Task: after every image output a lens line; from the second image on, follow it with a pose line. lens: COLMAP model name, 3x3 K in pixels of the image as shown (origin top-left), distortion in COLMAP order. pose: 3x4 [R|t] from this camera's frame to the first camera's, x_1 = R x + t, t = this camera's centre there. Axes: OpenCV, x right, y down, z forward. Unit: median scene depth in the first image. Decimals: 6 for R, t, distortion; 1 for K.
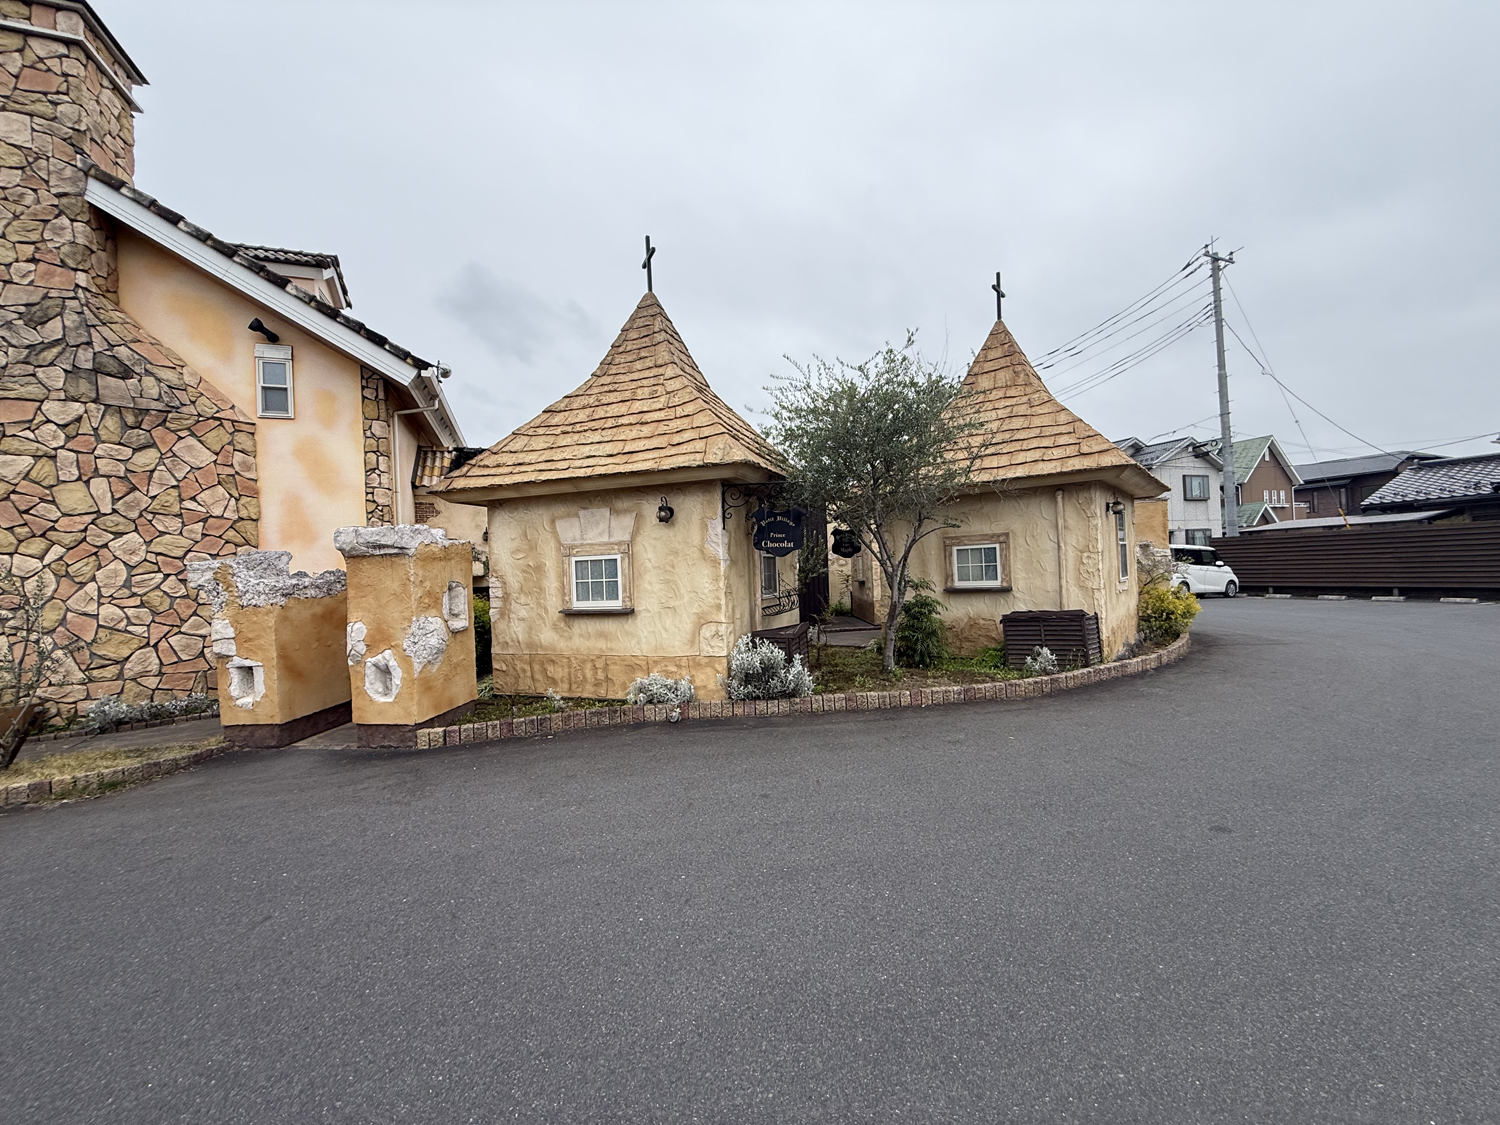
lens RADIAL K [[598.4, 0, 750.0], [0, 598.4, 562.5], [0, 0, 1]] dist [0.000775, -0.000106]
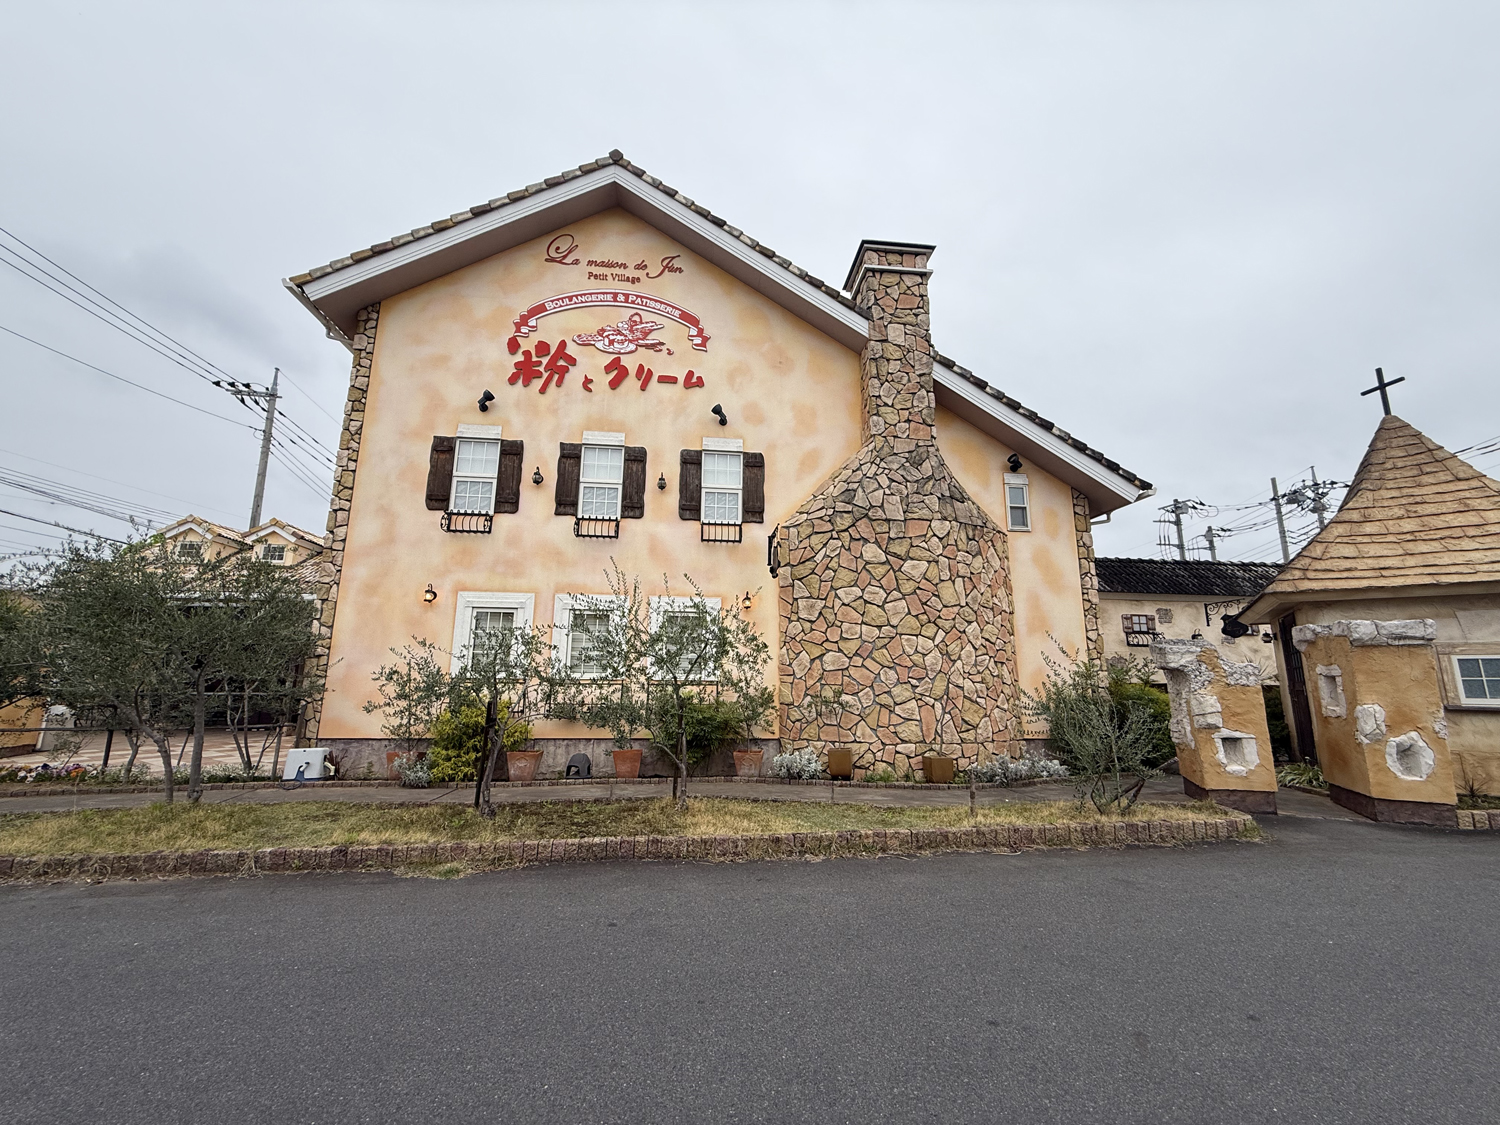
lens RADIAL K [[598.4, 0, 750.0], [0, 598.4, 562.5], [0, 0, 1]] dist [0.000775, -0.000106]
pose [[0.967722, 0.000881, -0.252018, -1.195124], [-0.046237, 0.983641, -0.174105, 0.069220], [0.247742, 0.180138, 0.951932, -0.333545]]
